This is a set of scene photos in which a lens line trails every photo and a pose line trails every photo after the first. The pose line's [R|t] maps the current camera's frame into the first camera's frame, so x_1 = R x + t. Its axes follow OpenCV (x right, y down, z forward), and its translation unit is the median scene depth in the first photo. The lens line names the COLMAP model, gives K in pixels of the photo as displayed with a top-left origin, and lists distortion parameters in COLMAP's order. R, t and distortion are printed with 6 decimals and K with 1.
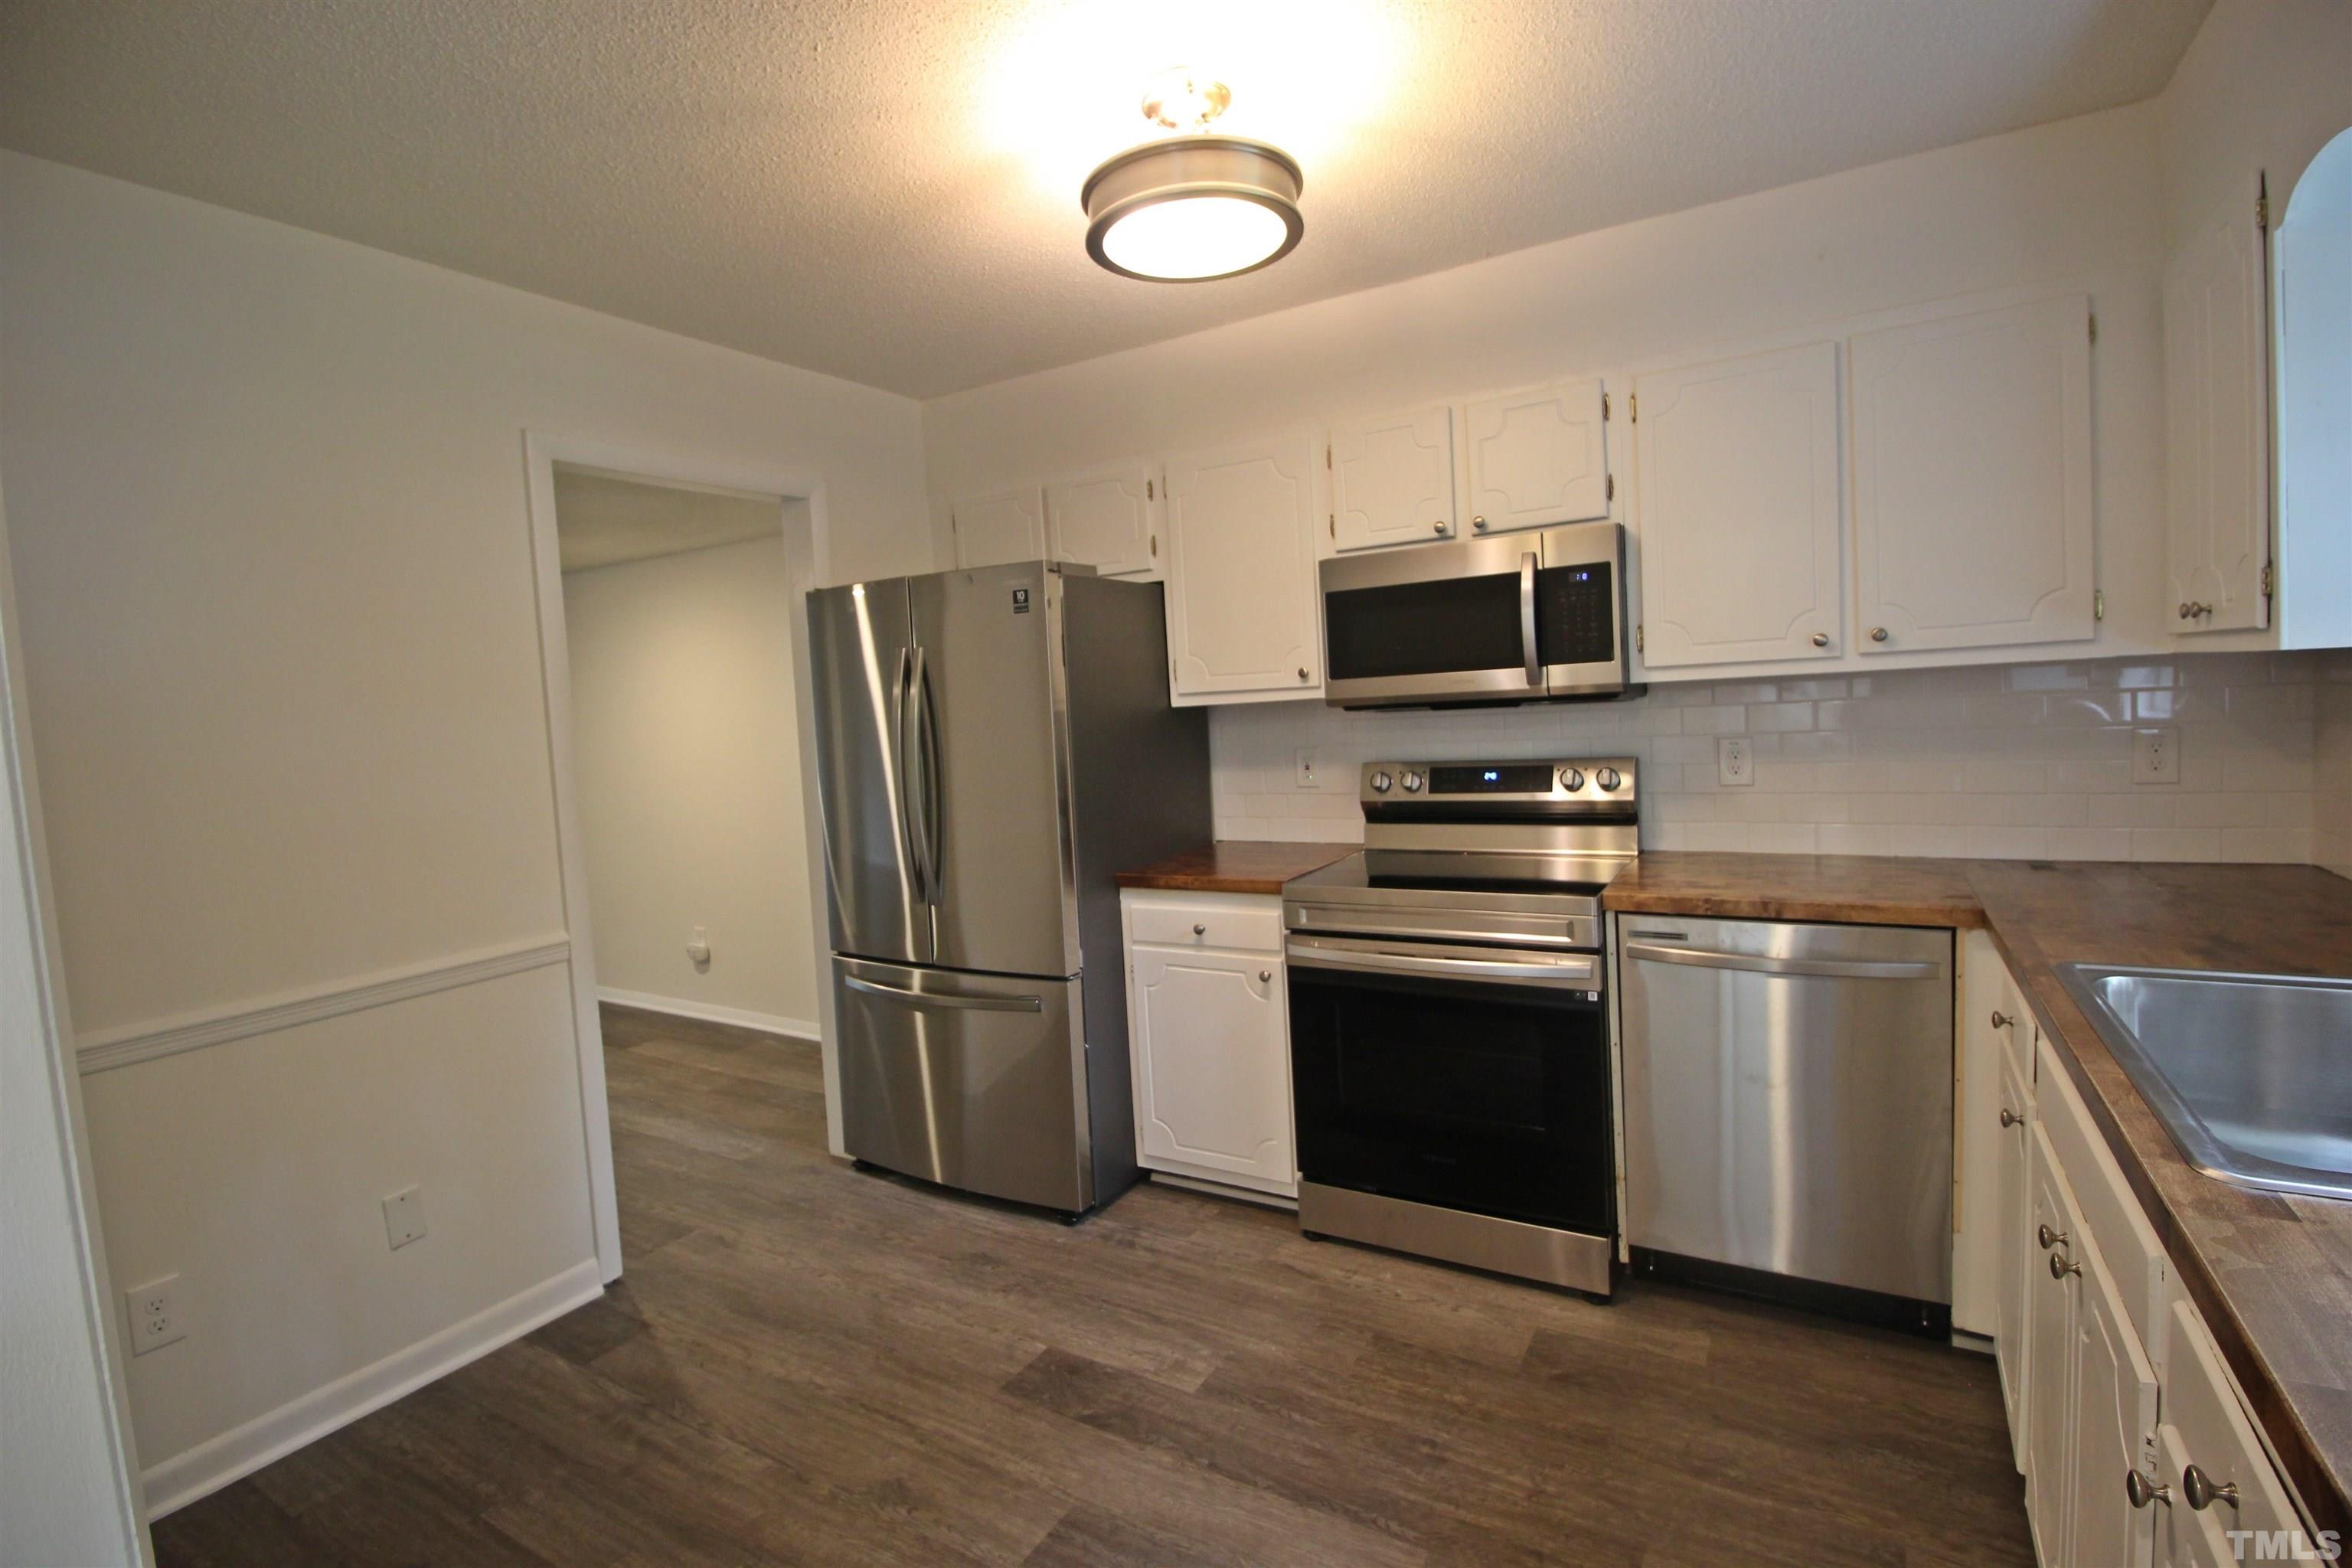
lens RADIAL K [[1094.5, 0, 1182.0], [0, 1094.5, 768.8], [0, 0, 1]] dist [-0.000573, -0.012412]
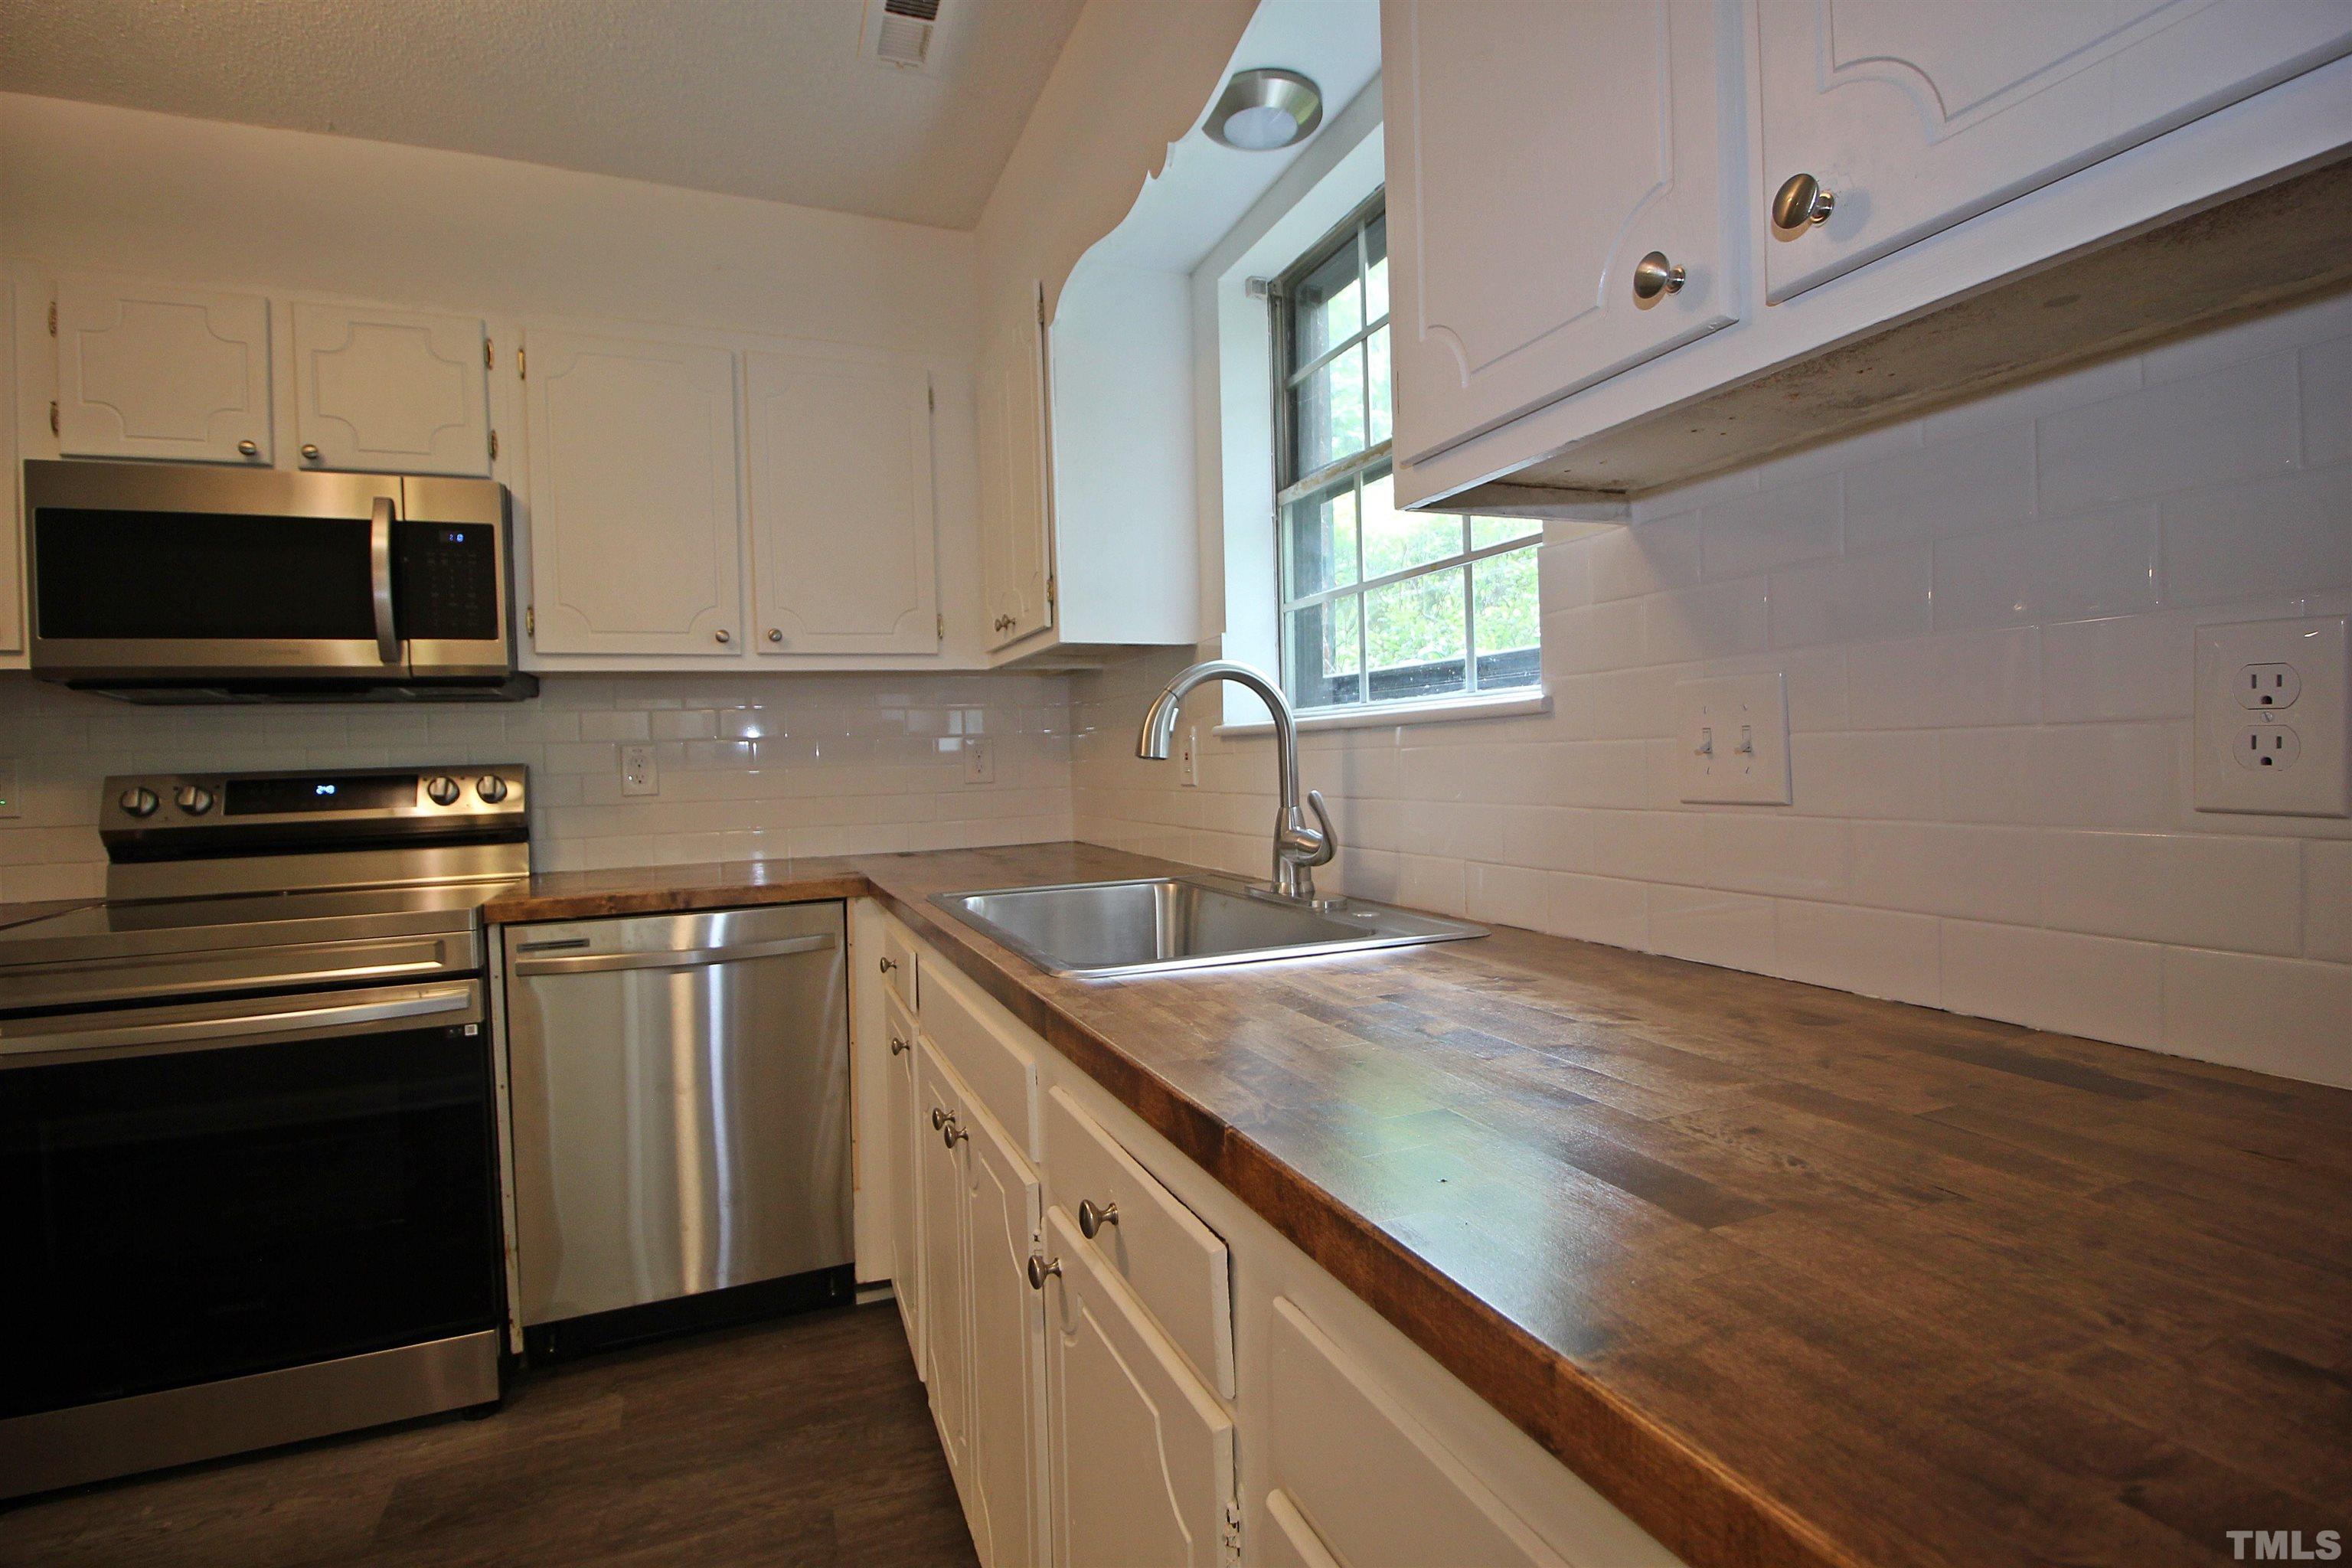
lens RADIAL K [[1094.5, 0, 1182.0], [0, 1094.5, 768.8], [0, 0, 1]] dist [-0.000573, -0.012412]
pose [[0.596389, 0.027887, 0.802211, 0.030999], [0.048404, 0.996328, -0.070620, 0.093732], [-0.801235, 0.080947, 0.592850, 0.071065]]
